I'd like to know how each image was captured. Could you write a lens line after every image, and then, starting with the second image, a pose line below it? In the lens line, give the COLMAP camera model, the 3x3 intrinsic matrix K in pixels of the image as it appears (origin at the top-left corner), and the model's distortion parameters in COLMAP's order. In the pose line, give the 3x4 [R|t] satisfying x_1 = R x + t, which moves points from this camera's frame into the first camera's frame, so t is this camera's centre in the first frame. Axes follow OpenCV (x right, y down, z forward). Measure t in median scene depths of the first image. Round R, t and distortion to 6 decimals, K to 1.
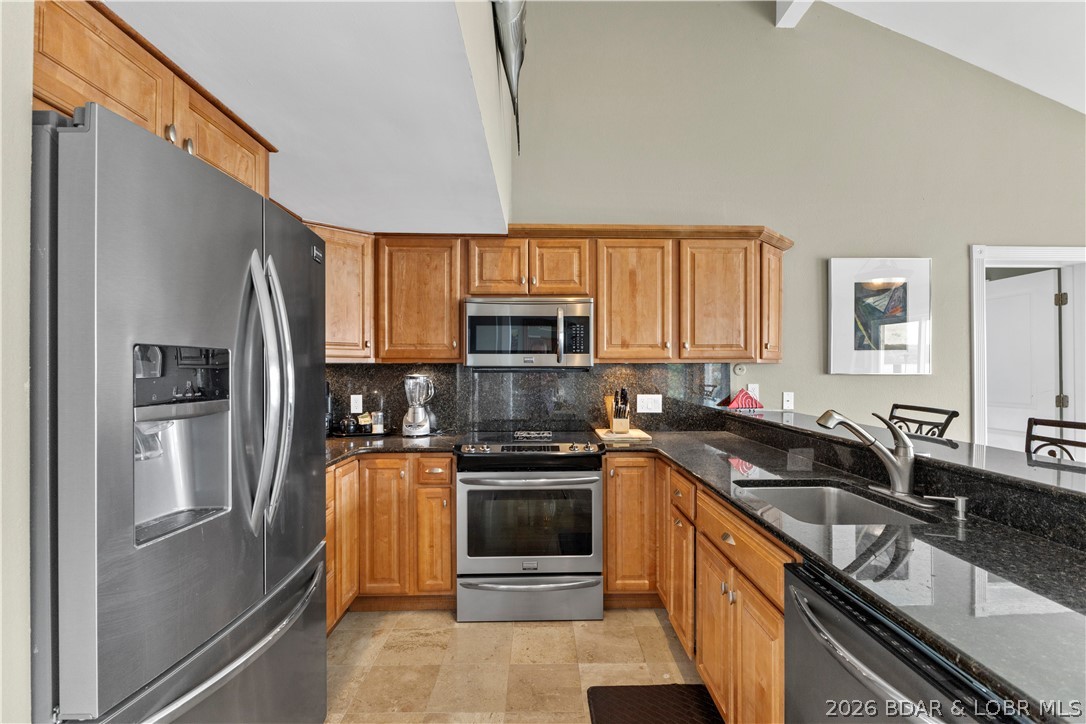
lens RADIAL K [[502.5, 0, 546.3], [0, 502.5, 366.9], [0, 0, 1]] dist [-0.000002, -0.000231]
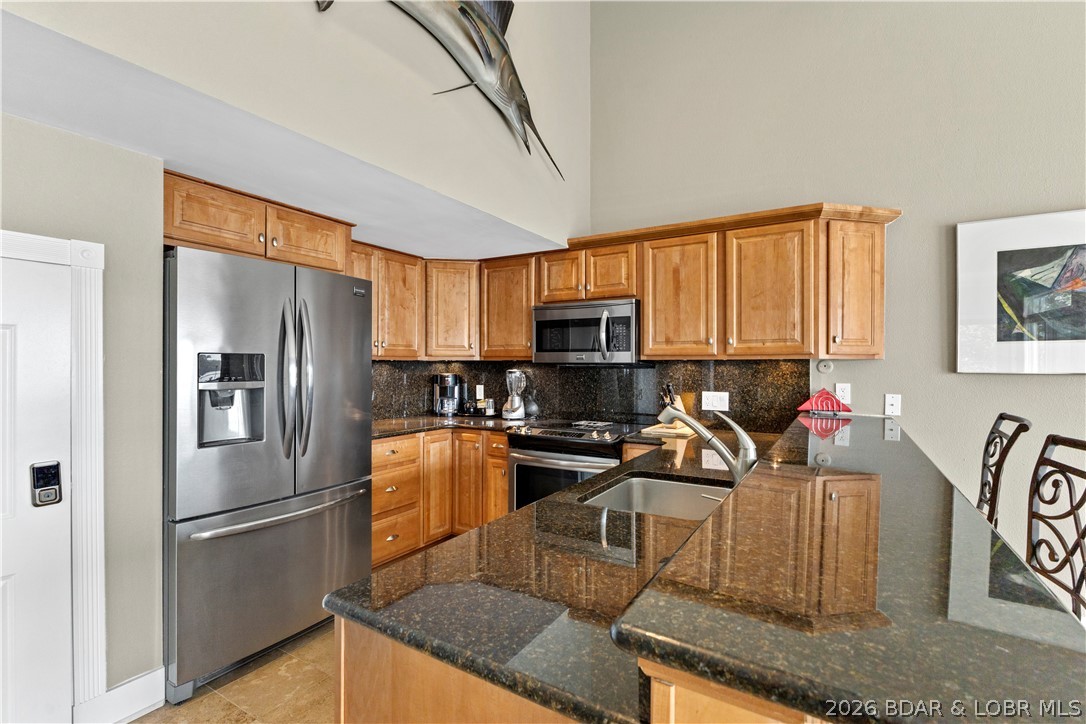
lens RADIAL K [[501.4, 0, 539.7], [0, 501.4, 363.5], [0, 0, 1]] dist [-0.002529, -0.000317]
pose [[0.841307, 0.000642, -0.540557, 0.486791], [-0.000181, 1.000000, 0.000906, -0.000838], [0.540557, -0.000665, 0.841307, -0.000835]]
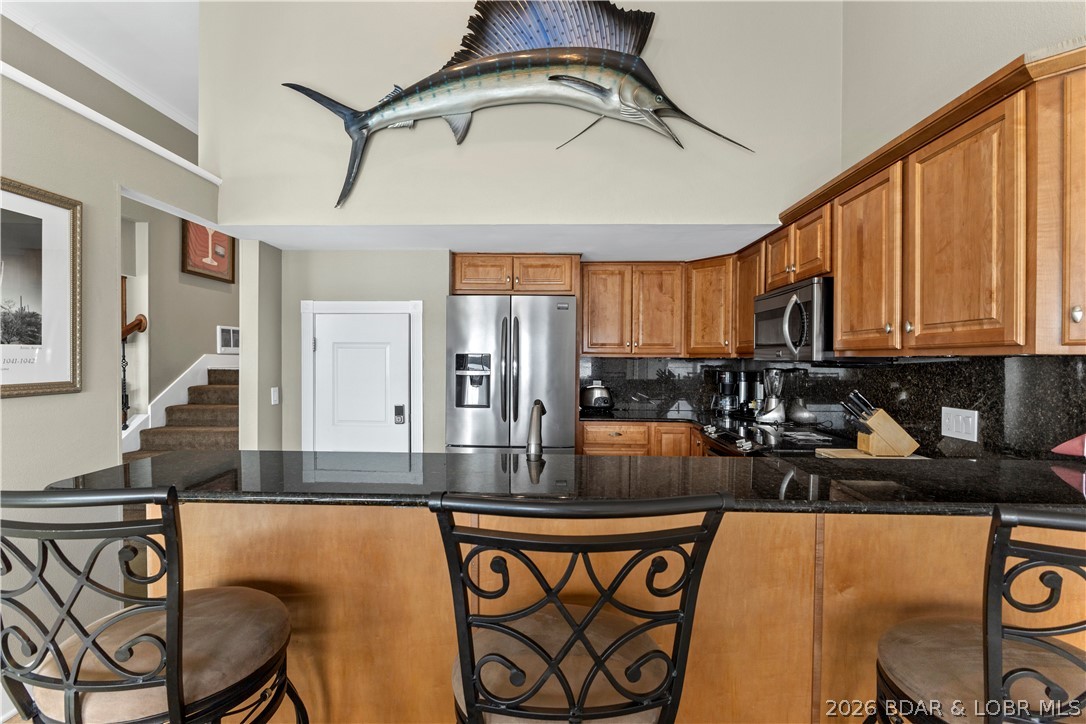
lens RADIAL K [[491.5, 0, 540.1], [0, 491.5, 364.6], [0, 0, 1]] dist [-0.000898, -0.000074]
pose [[-0.052146, 0.010627, -0.998583, 0.896289], [-0.005840, 0.999923, 0.010946, -0.000887], [0.998622, 0.006403, -0.052080, 0.580960]]
